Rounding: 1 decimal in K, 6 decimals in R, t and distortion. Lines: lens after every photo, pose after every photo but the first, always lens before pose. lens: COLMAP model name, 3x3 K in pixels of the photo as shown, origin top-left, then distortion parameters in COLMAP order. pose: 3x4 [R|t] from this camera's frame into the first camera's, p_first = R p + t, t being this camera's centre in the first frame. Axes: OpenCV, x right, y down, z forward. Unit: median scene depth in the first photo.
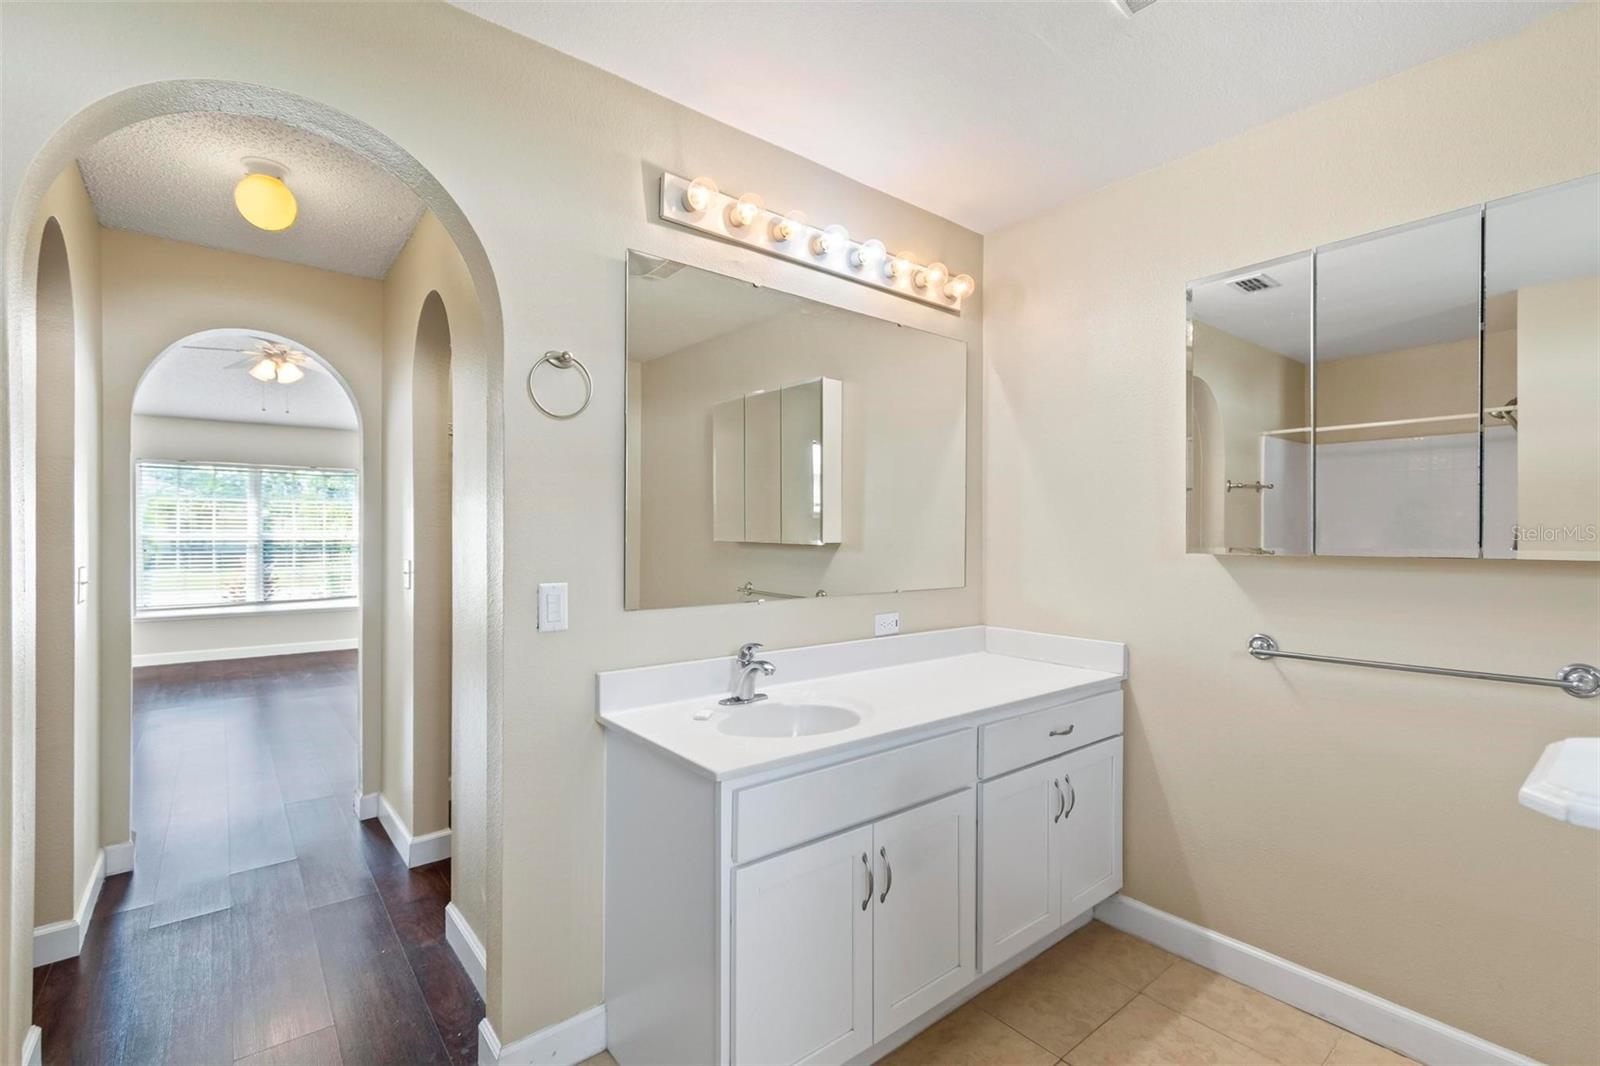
lens RADIAL K [[709.2, 0, 799.6], [0, 709.2, 536.1], [0, 0, 1]] dist [0.001516, -0.000019]
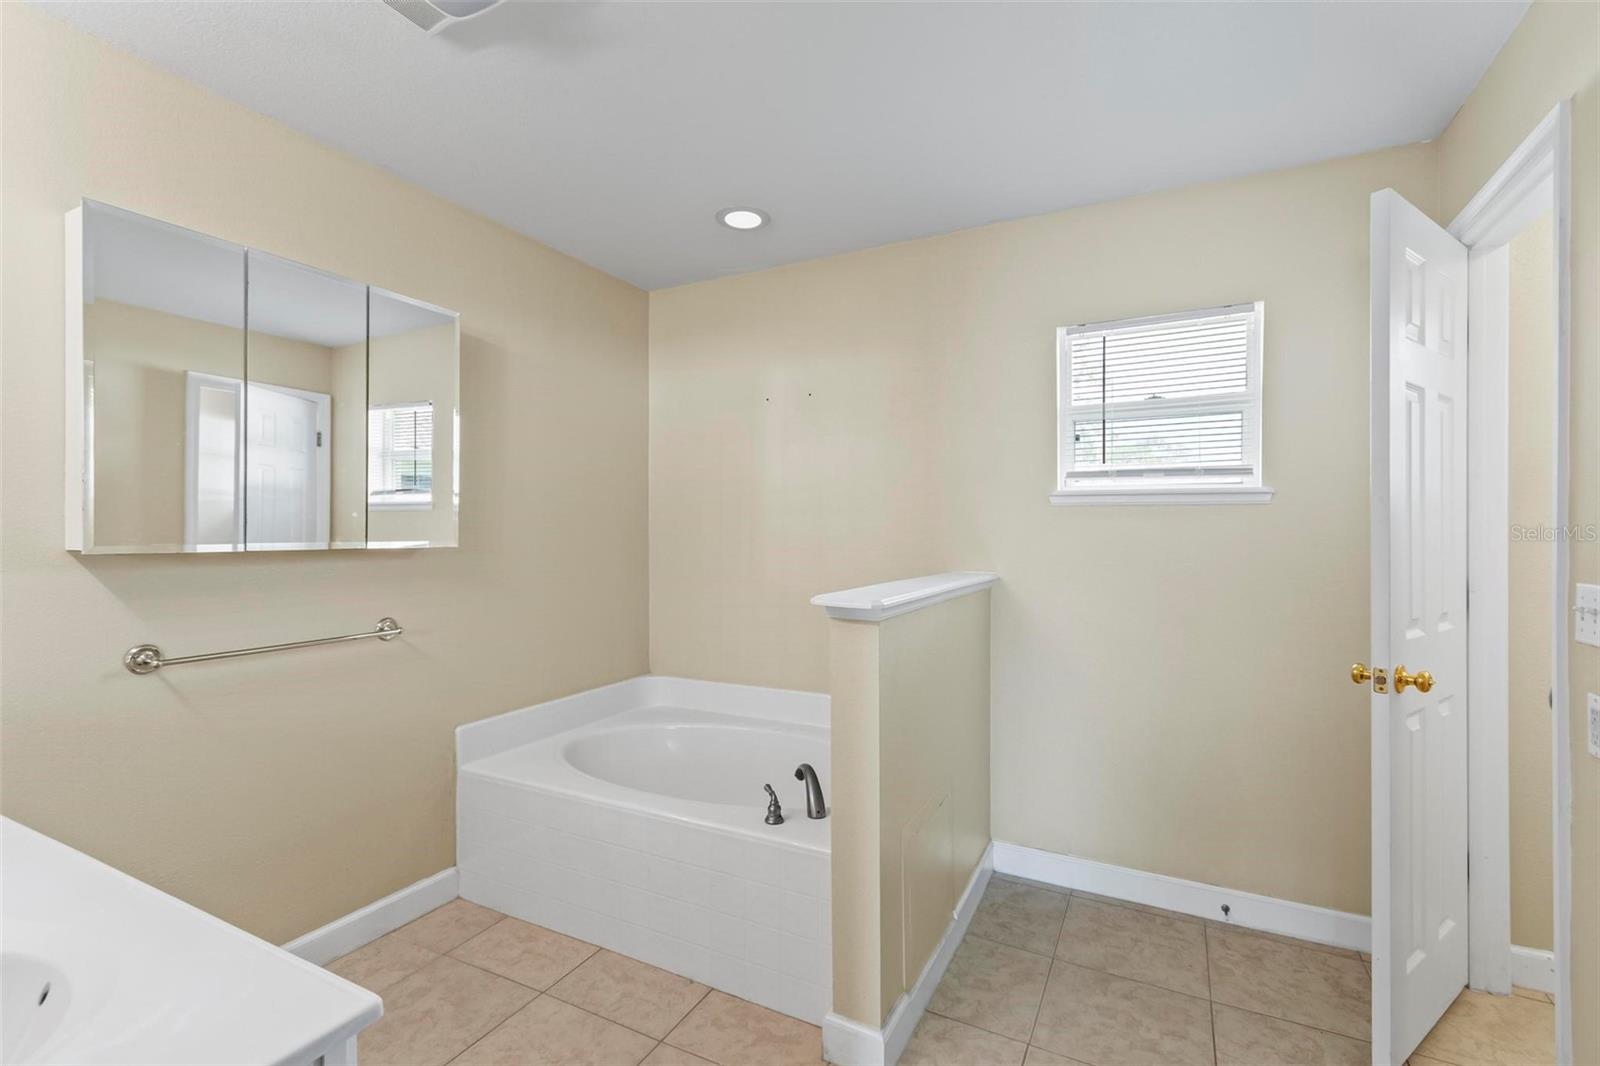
lens RADIAL K [[717.0, 0, 797.0], [0, 717.0, 536.5], [0, 0, 1]] dist [0.008008, -0.001222]
pose [[-0.404228, -0.006223, 0.914637, -0.468966], [-0.000098, 0.999977, 0.006760, -0.000778], [-0.914658, 0.002642, -0.404219, 0.620691]]
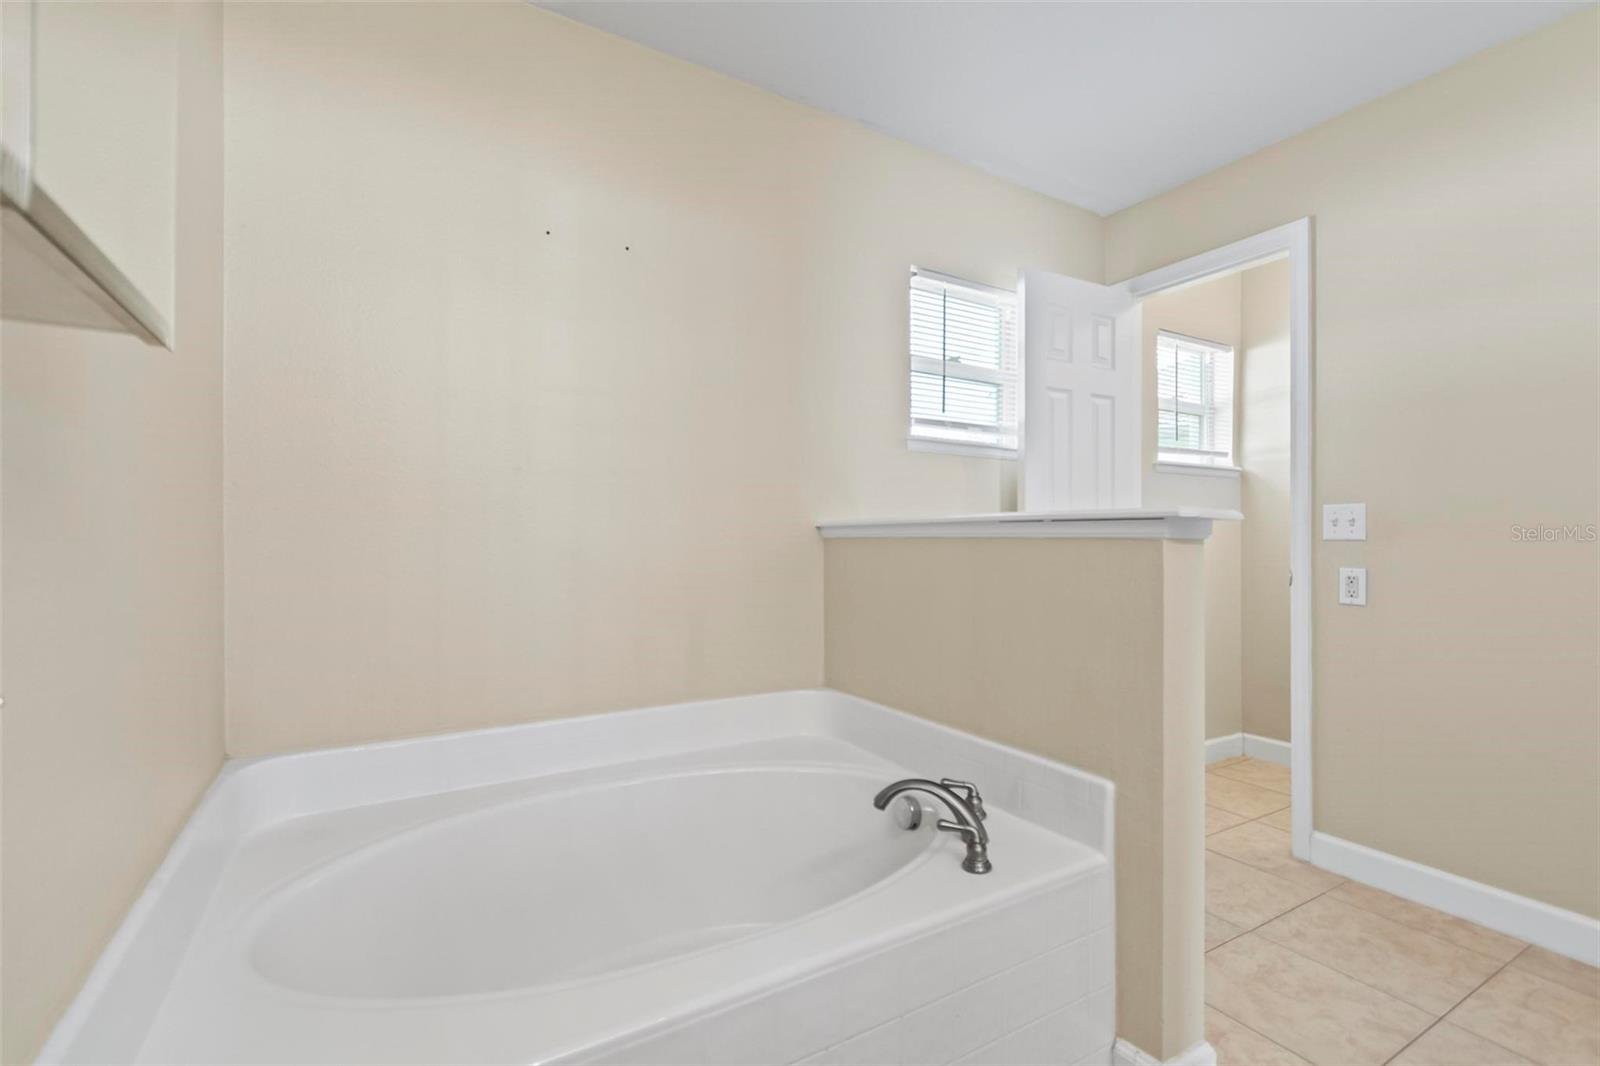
lens RADIAL K [[717.0, 0, 797.0], [0, 717.0, 536.5], [0, 0, 1]] dist [0.008008, -0.001222]
pose [[-0.989556, -0.002824, 0.144122, 0.531005], [-0.003410, 0.999987, -0.003821, 0.104854], [-0.144110, -0.004273, -0.989552, 0.922874]]
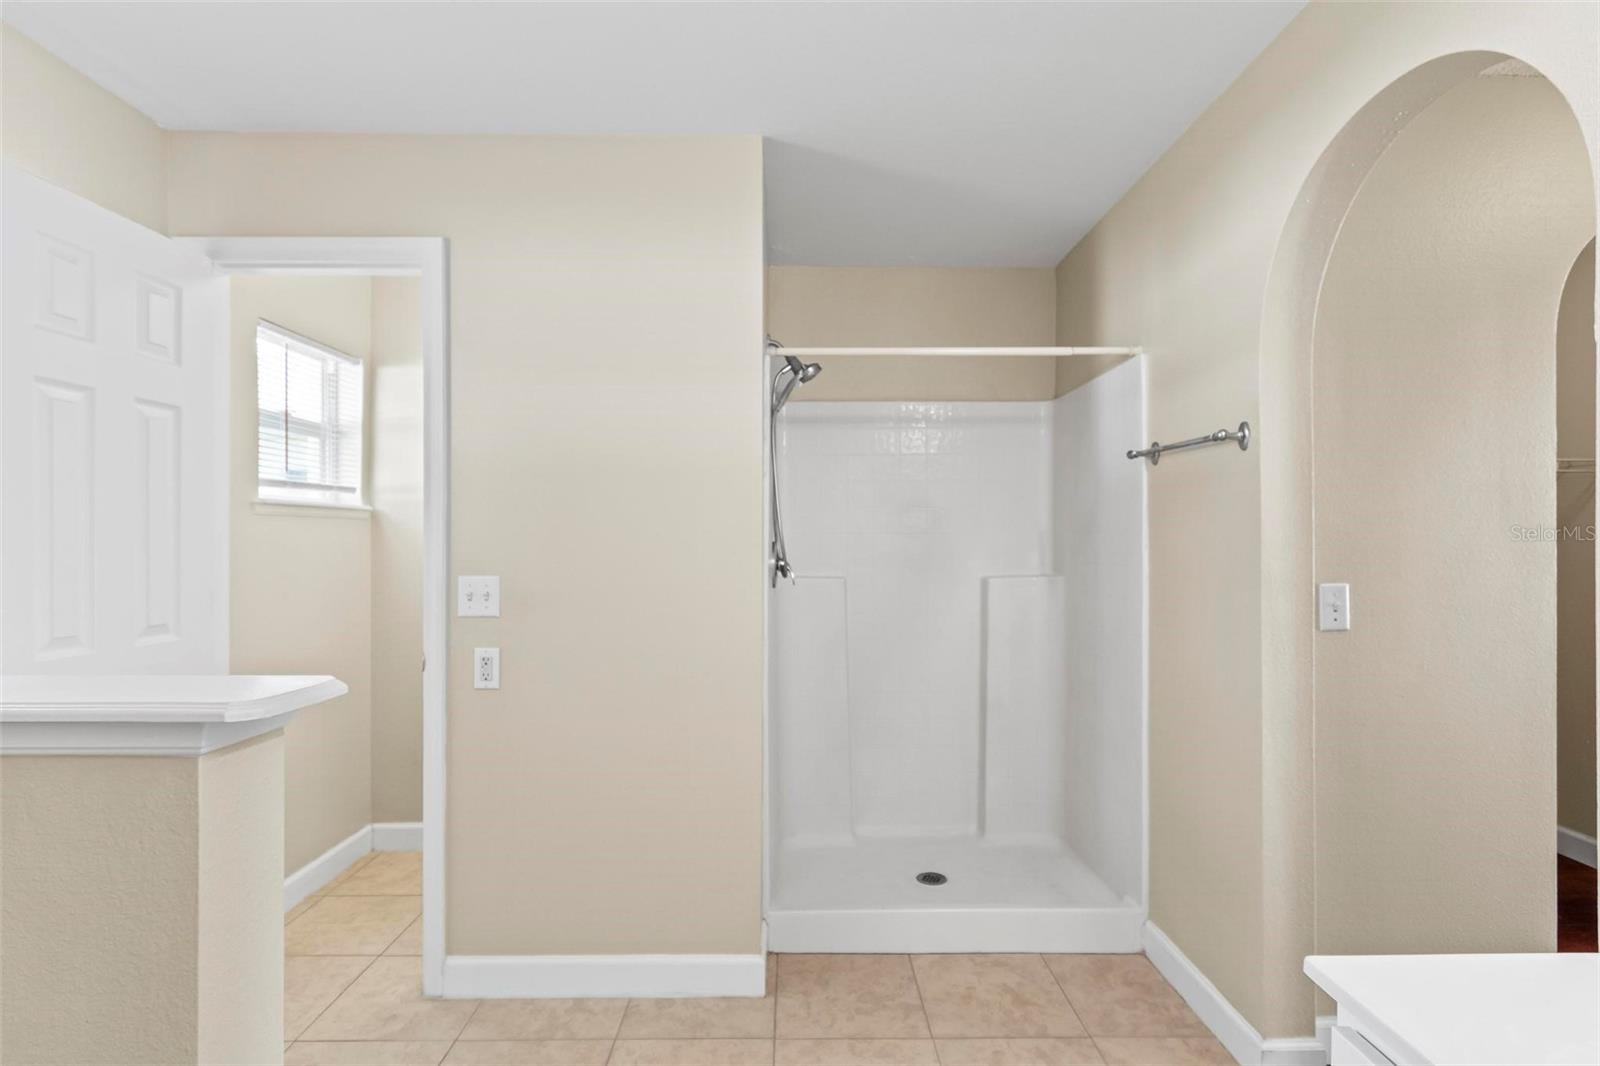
lens RADIAL K [[772.3, 0, 800.0], [0, 772.3, 533.0], [0, 0, 1]] dist [0.001520, 0.000182]
pose [[-0.618072, -0.006390, -0.786095, 0.409574], [0.001108, 0.999959, -0.009000, -0.003082], [0.786120, -0.006434, -0.618040, 0.689656]]
